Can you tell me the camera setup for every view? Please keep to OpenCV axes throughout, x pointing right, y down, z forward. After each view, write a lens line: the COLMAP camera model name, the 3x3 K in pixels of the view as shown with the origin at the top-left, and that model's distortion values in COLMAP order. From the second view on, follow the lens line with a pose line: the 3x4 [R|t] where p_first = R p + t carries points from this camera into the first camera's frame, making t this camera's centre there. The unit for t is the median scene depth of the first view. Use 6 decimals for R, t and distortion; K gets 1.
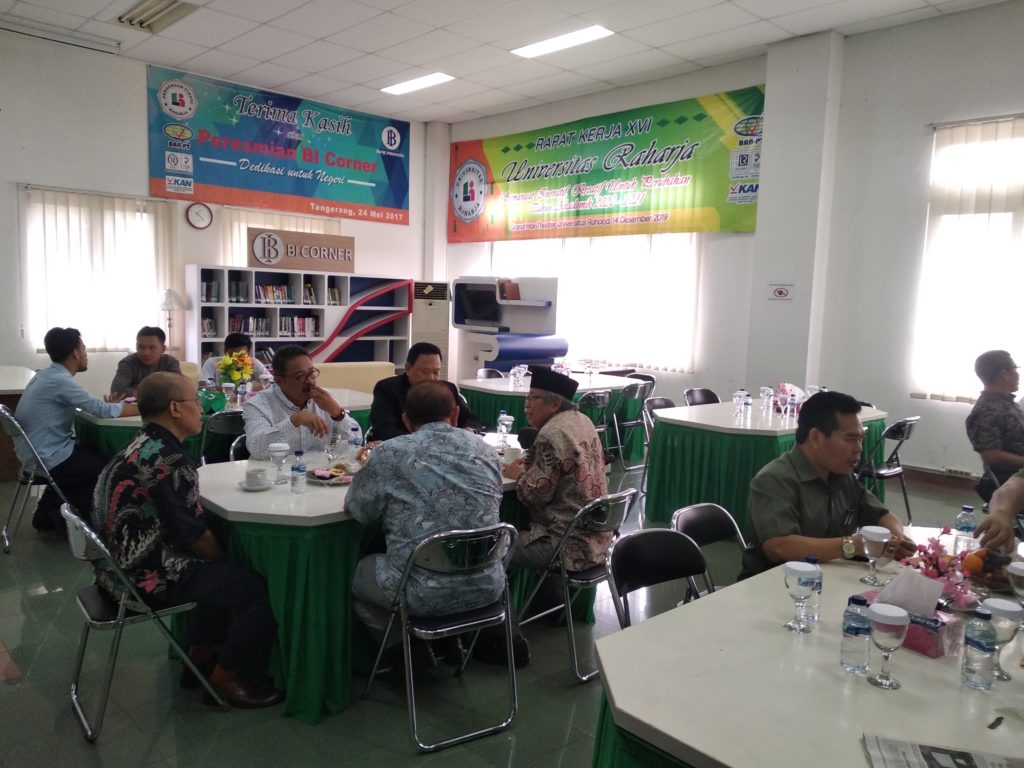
lens RADIAL K [[784.0, 0, 512.0], [0, 784.0, 384.0], [0, 0, 1]] dist [0.041841, -0.066746]
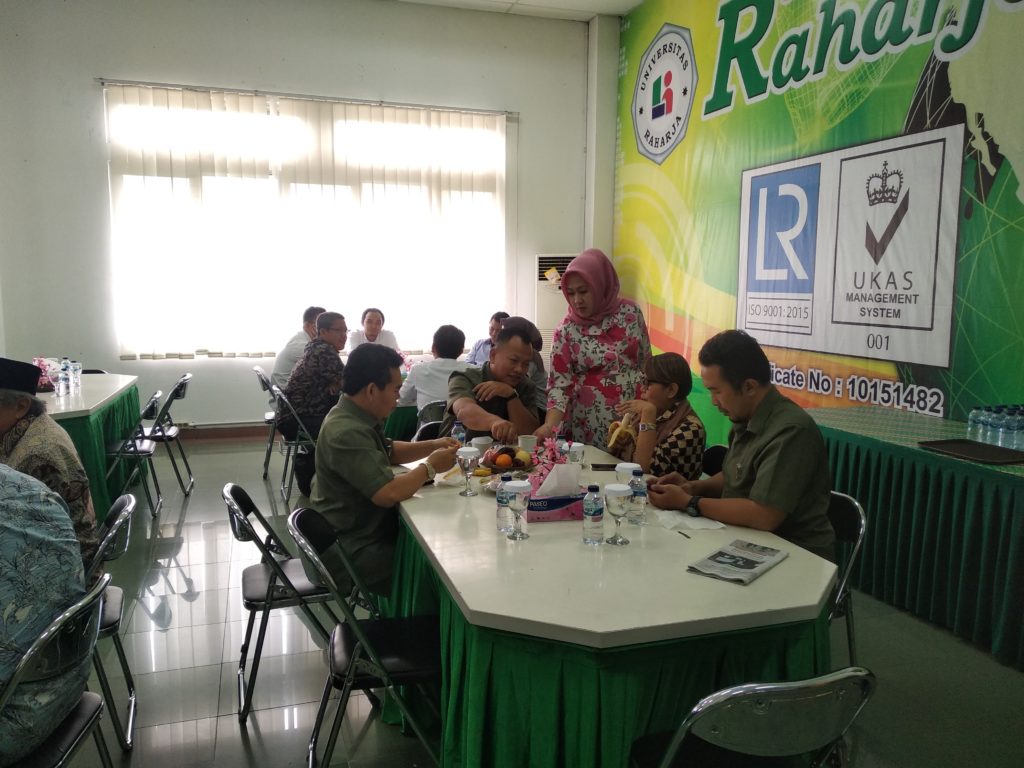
lens RADIAL K [[786.9, 0, 512.0], [0, 786.9, 384.0], [0, 0, 1]] dist [0.051893, -0.065056]
pose [[0.429573, -0.144640, 0.891374, -0.131219], [0.103404, 0.988475, 0.110563, -0.009374], [-0.897093, 0.044677, 0.439578, 0.095620]]
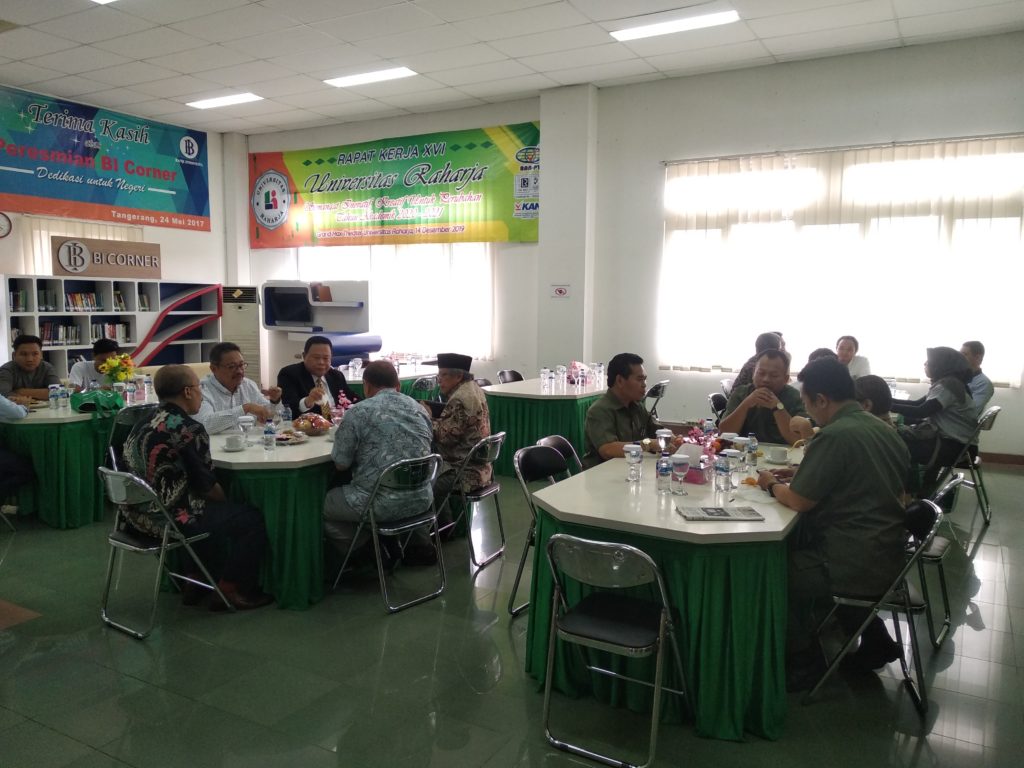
lens RADIAL K [[784.0, 0, 512.0], [0, 784.0, 384.0], [0, 0, 1]] dist [0.041841, -0.066746]
pose [[0.954770, -0.055459, 0.292126, -0.084361], [0.054558, 0.998447, 0.011236, 0.009938], [-0.292296, 0.005210, 0.956314, -0.133380]]
